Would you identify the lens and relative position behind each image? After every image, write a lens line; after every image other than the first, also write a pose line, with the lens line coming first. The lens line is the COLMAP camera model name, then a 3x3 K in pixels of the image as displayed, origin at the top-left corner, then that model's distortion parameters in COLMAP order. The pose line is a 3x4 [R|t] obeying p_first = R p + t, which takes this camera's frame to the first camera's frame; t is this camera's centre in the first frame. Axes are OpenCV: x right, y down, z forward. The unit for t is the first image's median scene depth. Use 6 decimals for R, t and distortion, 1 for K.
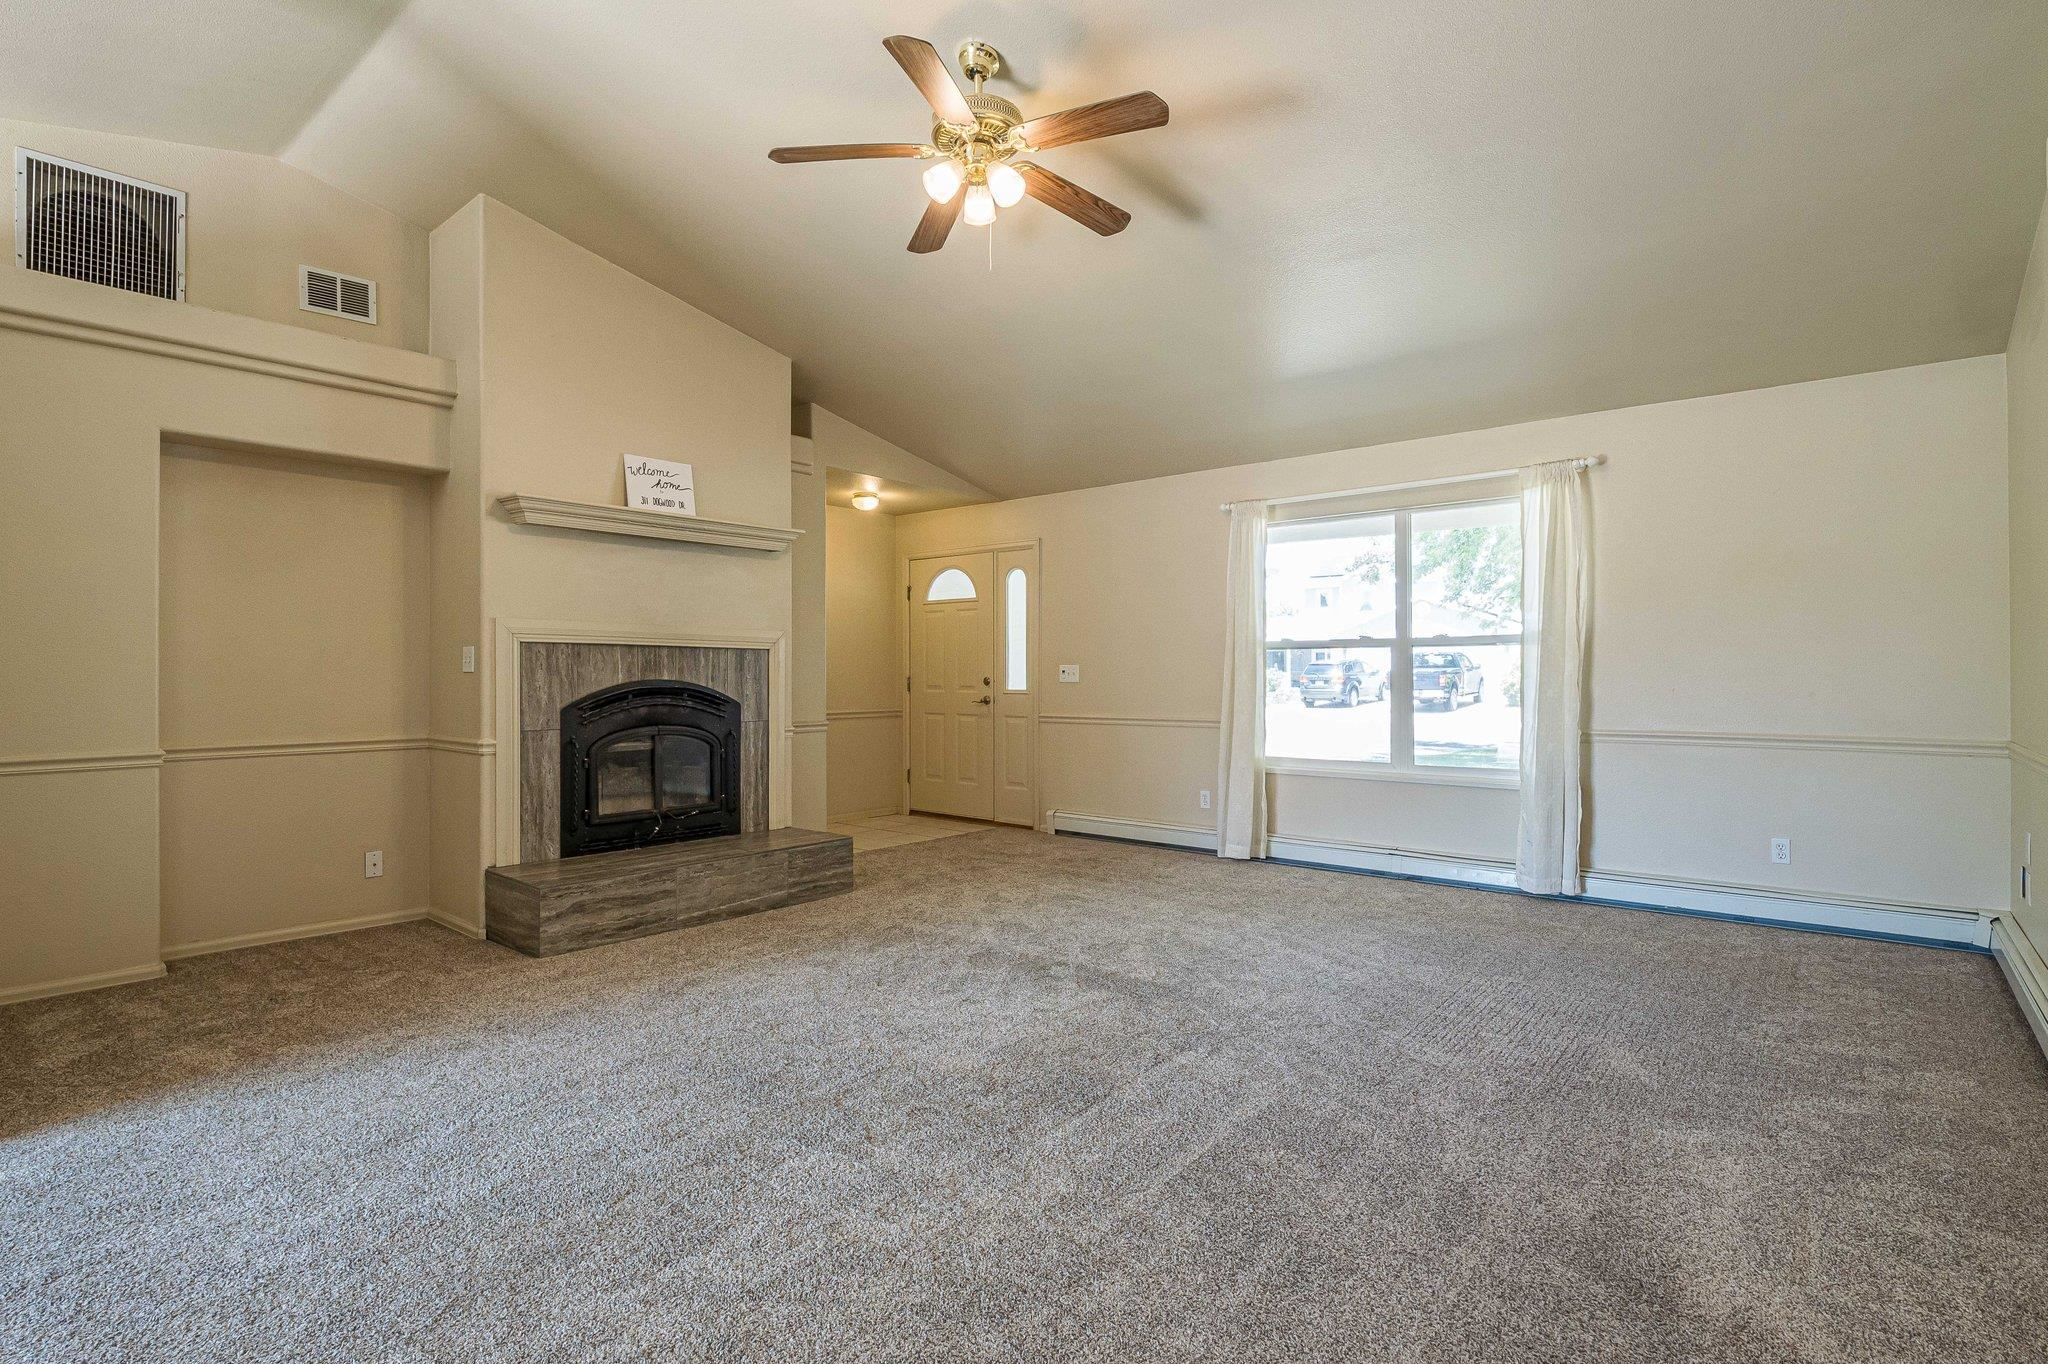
lens RADIAL K [[987.9, 0, 1019.7], [0, 987.9, 673.8], [0, 0, 1]] dist [-0.006111, -0.006214]
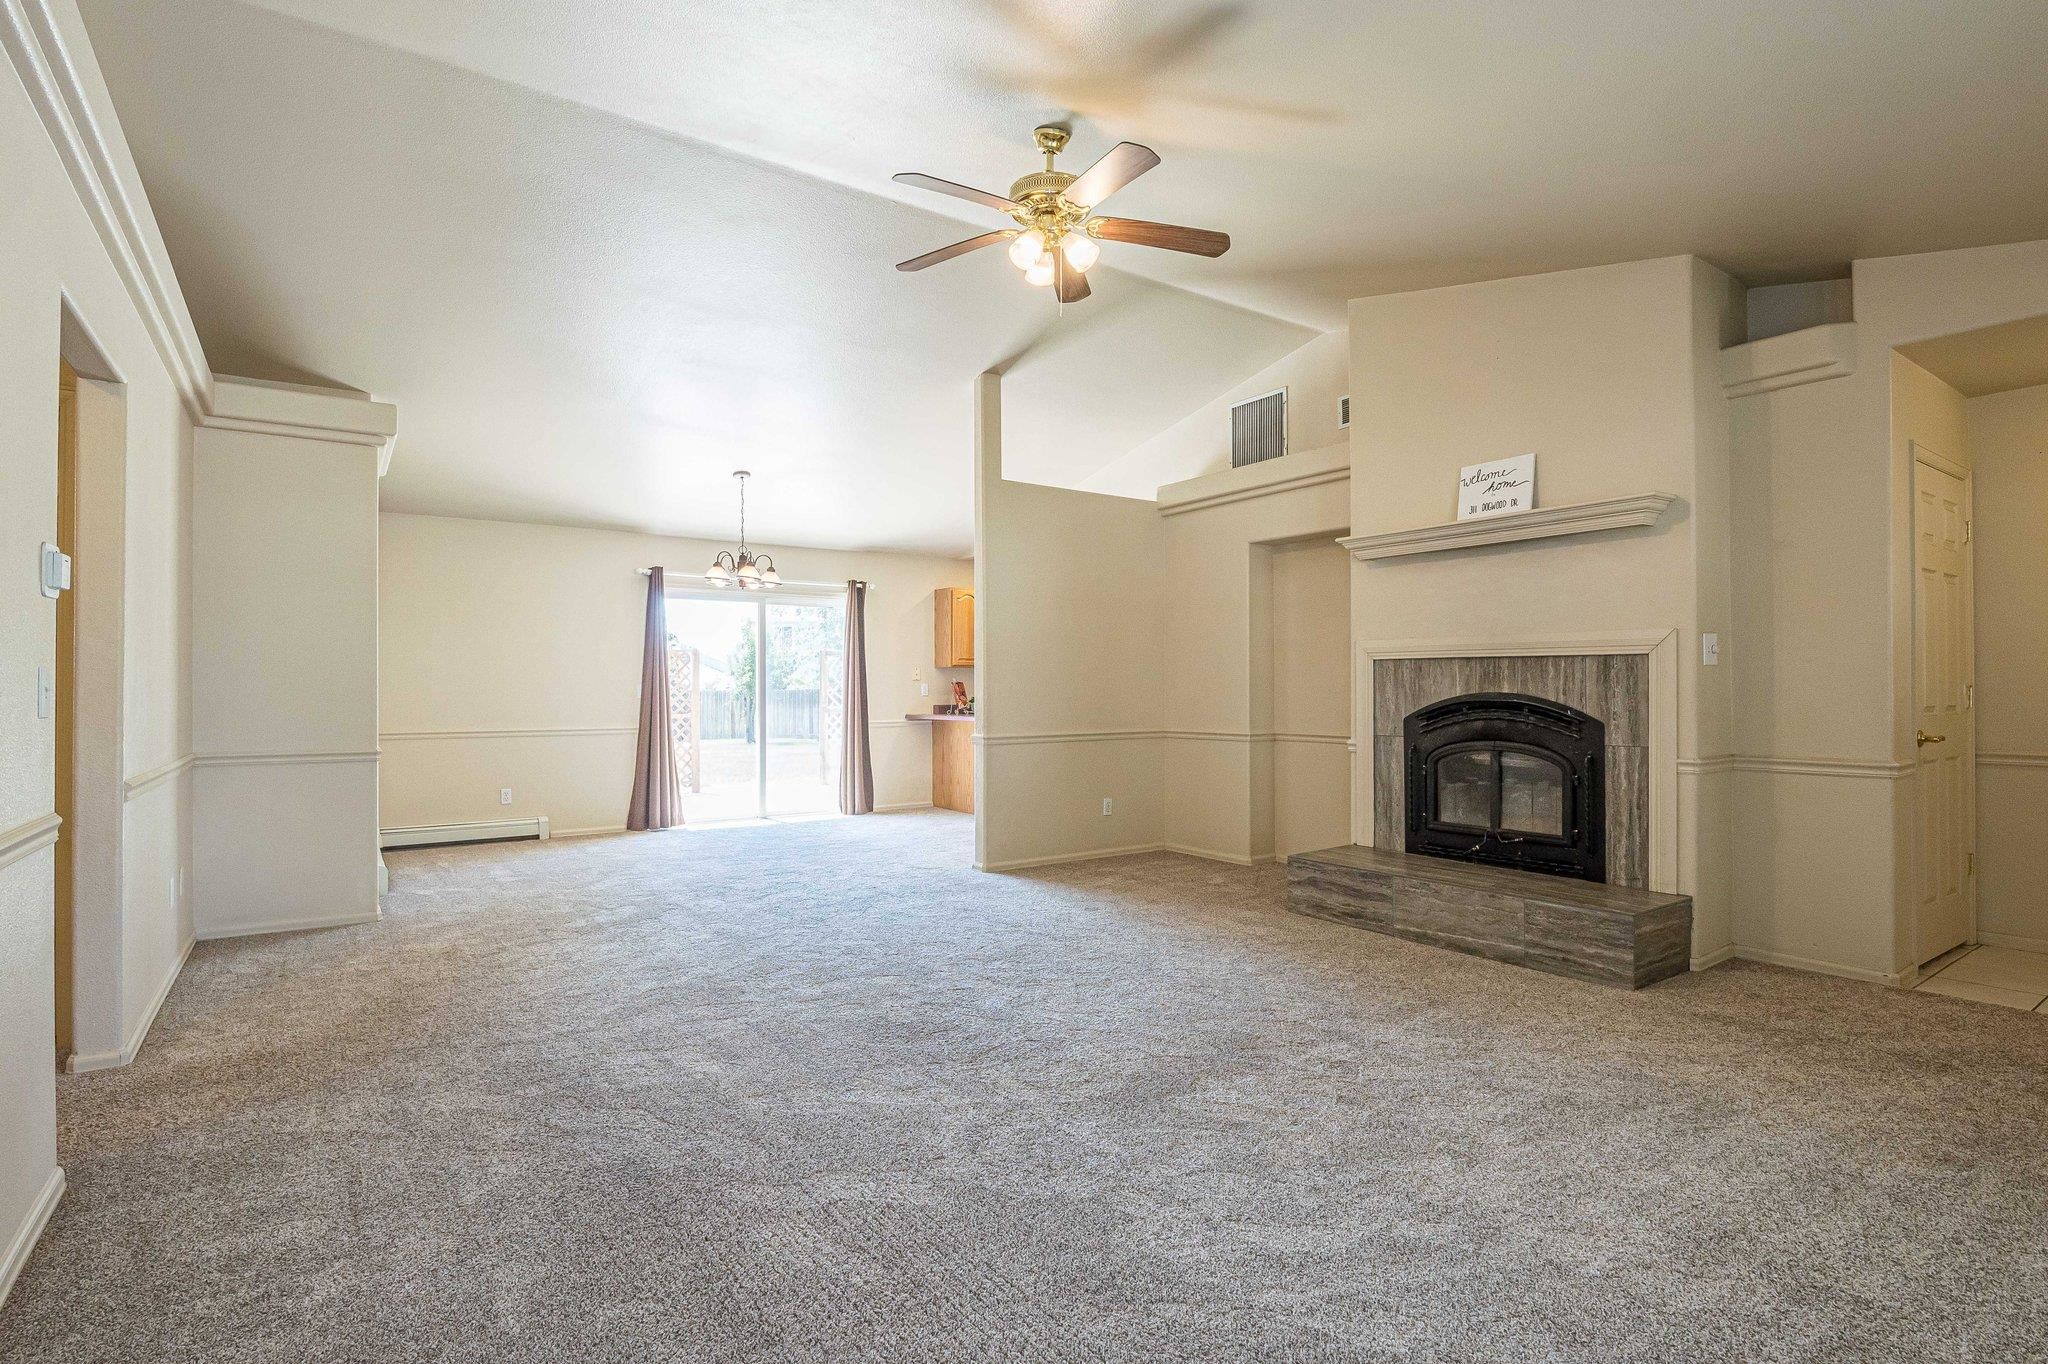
lens RADIAL K [[987.9, 0, 1016.0], [0, 987.9, 686.1], [0, 0, 1]] dist [-0.006111, -0.006214]
pose [[-0.252252, 0.000625, -0.967661, 0.668515], [0.004765, 0.999988, -0.000597, -0.001852], [0.967650, -0.004761, -0.252252, 0.791665]]
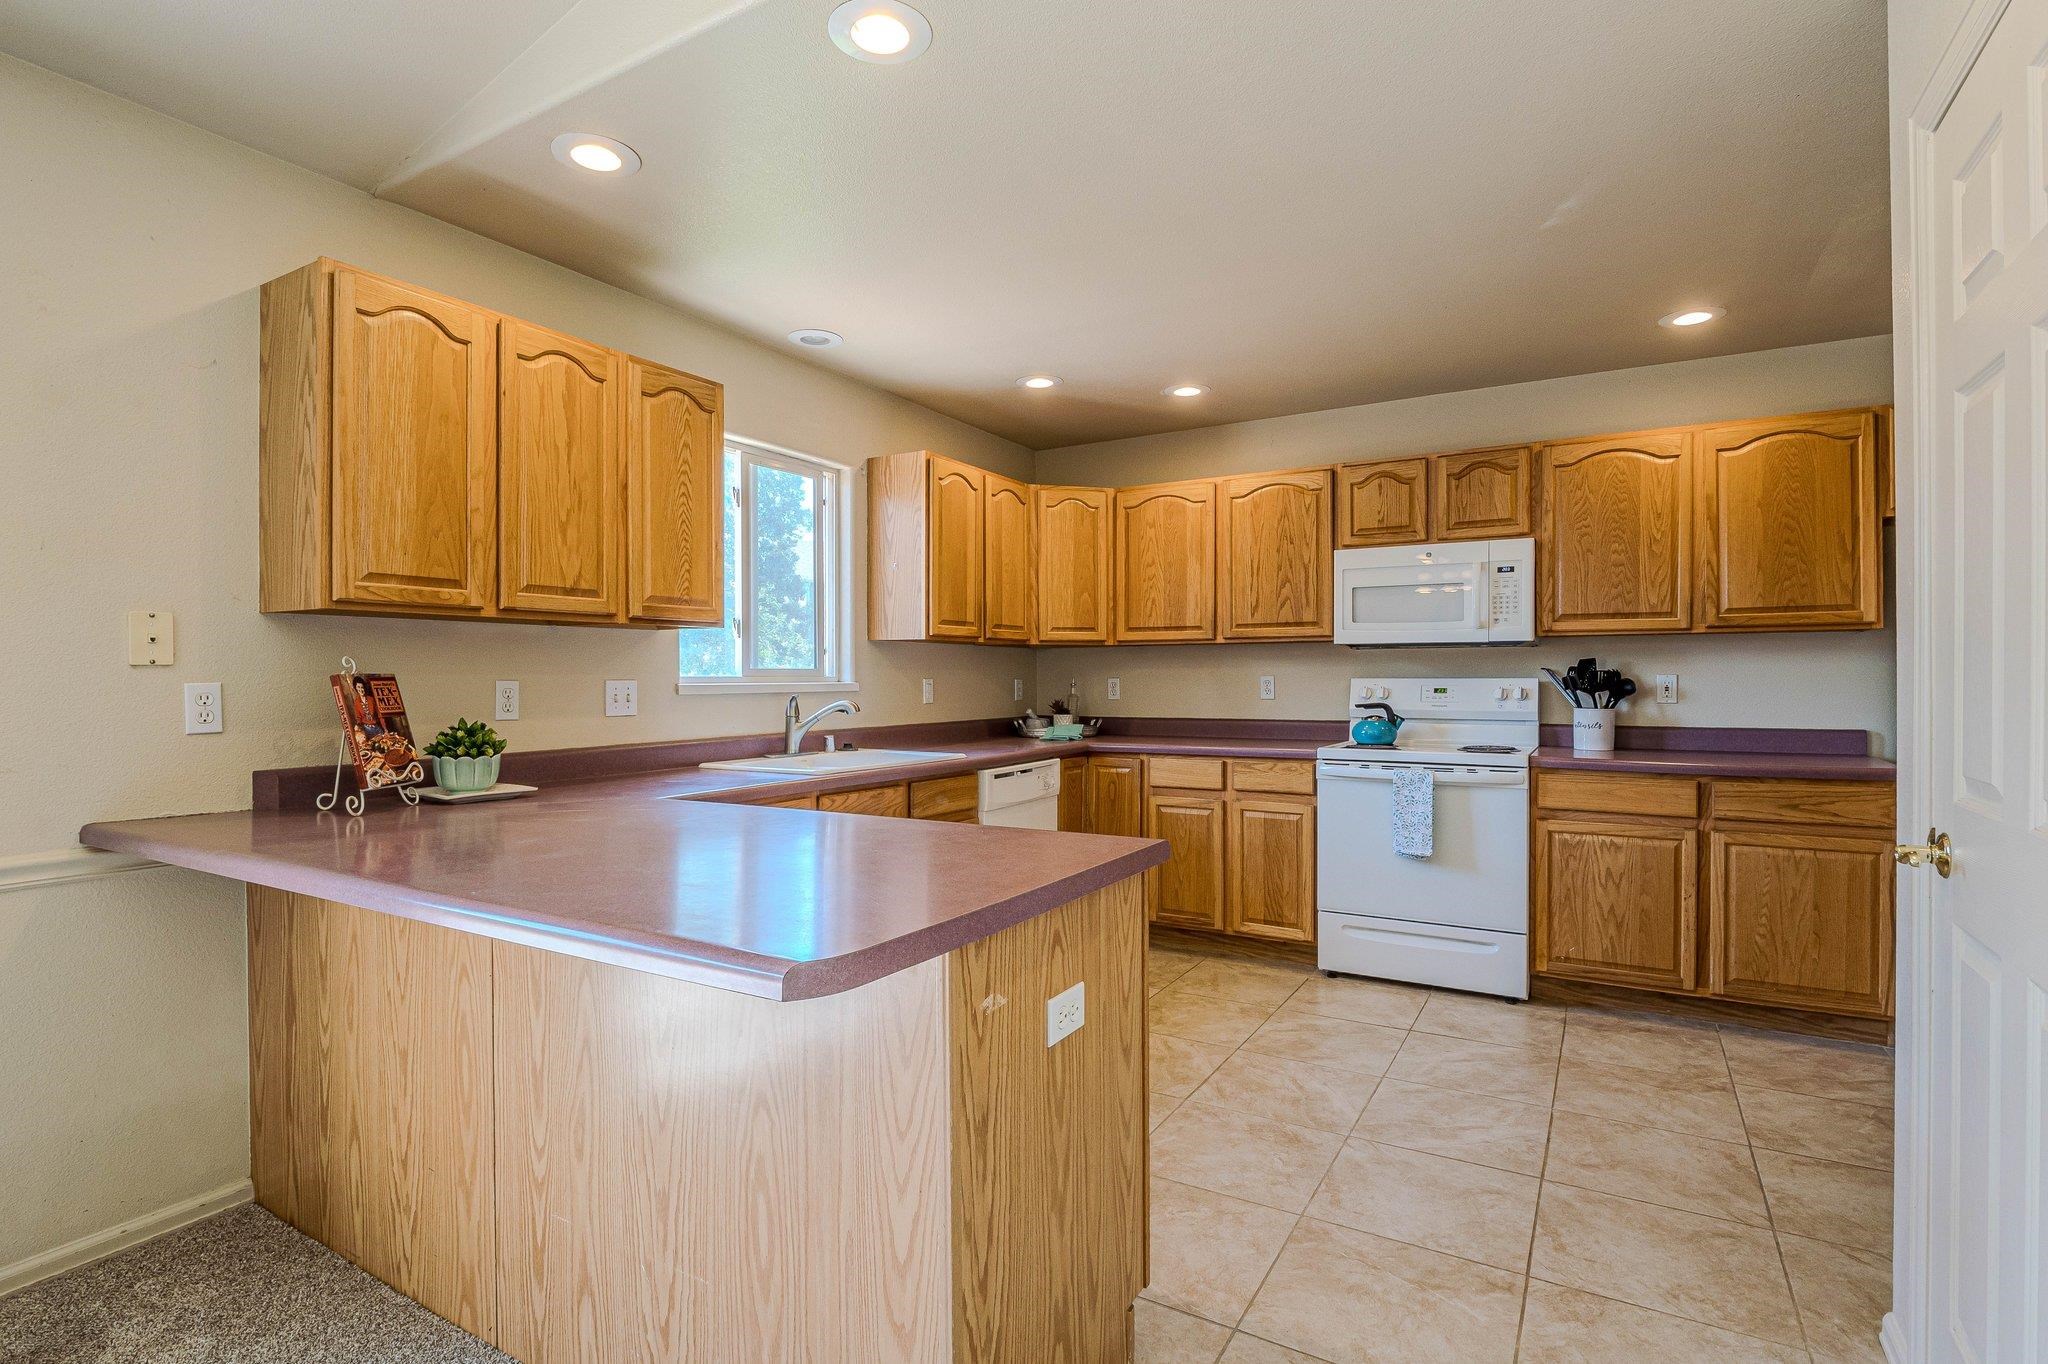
lens RADIAL K [[987.9, 0, 1019.2], [0, 987.9, 688.2], [0, 0, 1]] dist [-0.006111, -0.006214]
pose [[0.149525, 0.014172, -0.988656, -0.678205], [0.001990, 0.999891, 0.014634, -0.010852], [0.988756, -0.004156, 0.149481, 0.425584]]
